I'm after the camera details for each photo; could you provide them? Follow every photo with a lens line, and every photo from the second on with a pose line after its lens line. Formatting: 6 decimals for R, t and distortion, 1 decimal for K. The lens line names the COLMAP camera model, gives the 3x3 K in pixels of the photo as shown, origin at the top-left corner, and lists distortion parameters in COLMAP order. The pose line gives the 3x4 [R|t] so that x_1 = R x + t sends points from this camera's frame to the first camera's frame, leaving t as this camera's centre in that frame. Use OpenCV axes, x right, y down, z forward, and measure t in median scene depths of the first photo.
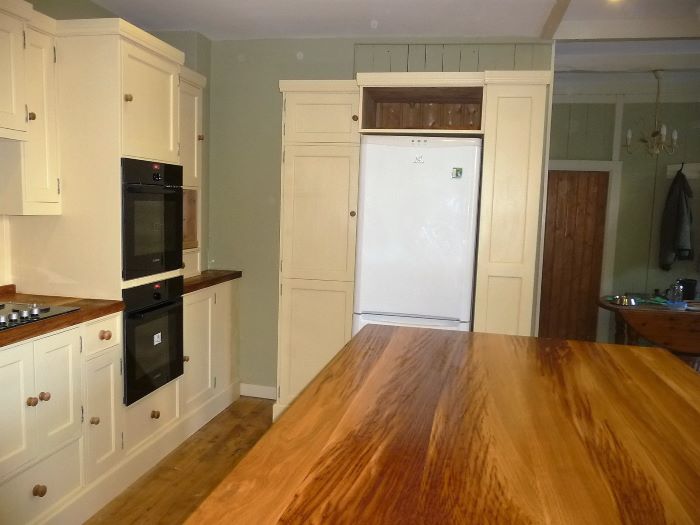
lens RADIAL K [[591.9, 0, 349.4], [0, 591.9, 262.8], [0, 0, 1]] dist [-0.037127, 0.040126]
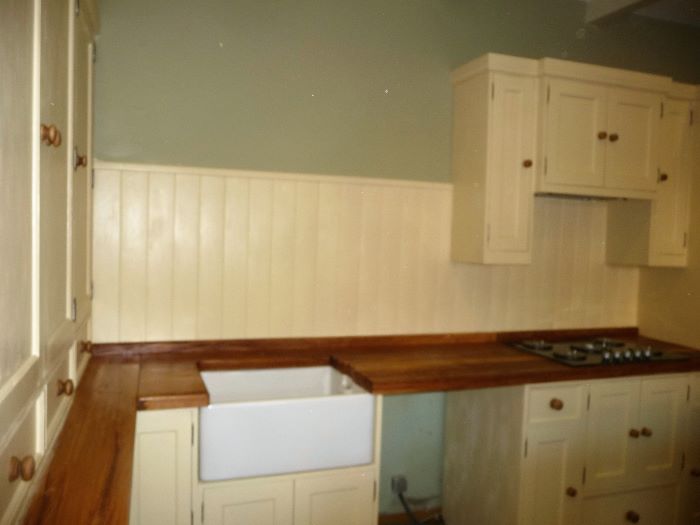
lens RADIAL K [[591.9, 0, 352.1], [0, 591.9, 263.4], [0, 0, 1]] dist [-0.037127, 0.040126]
pose [[0.525418, 0.038847, -0.849957, 0.079706], [-0.107468, 0.993987, -0.021003, -0.001736], [0.844030, 0.102379, 0.526433, -0.049396]]
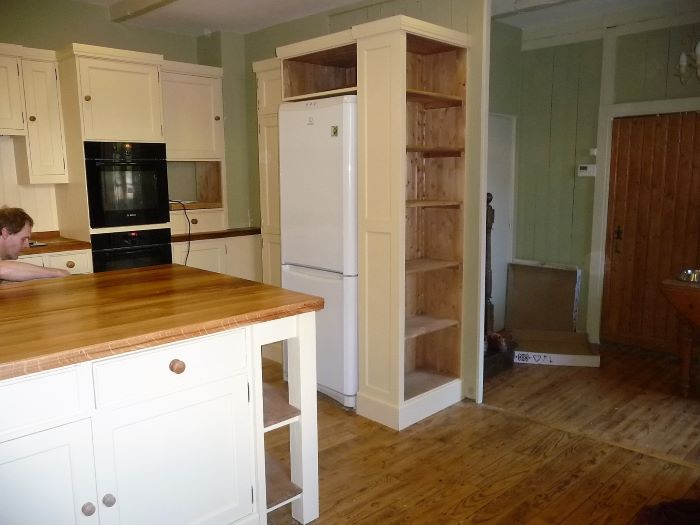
lens RADIAL K [[591.9, 0, 351.0], [0, 591.9, 263.3], [0, 0, 1]] dist [-0.037127, 0.040126]
pose [[0.823062, 0.044630, -0.566195, 0.854496], [-0.019810, 0.998557, 0.049913, 0.028431], [0.567606, -0.029865, 0.822758, 0.167104]]
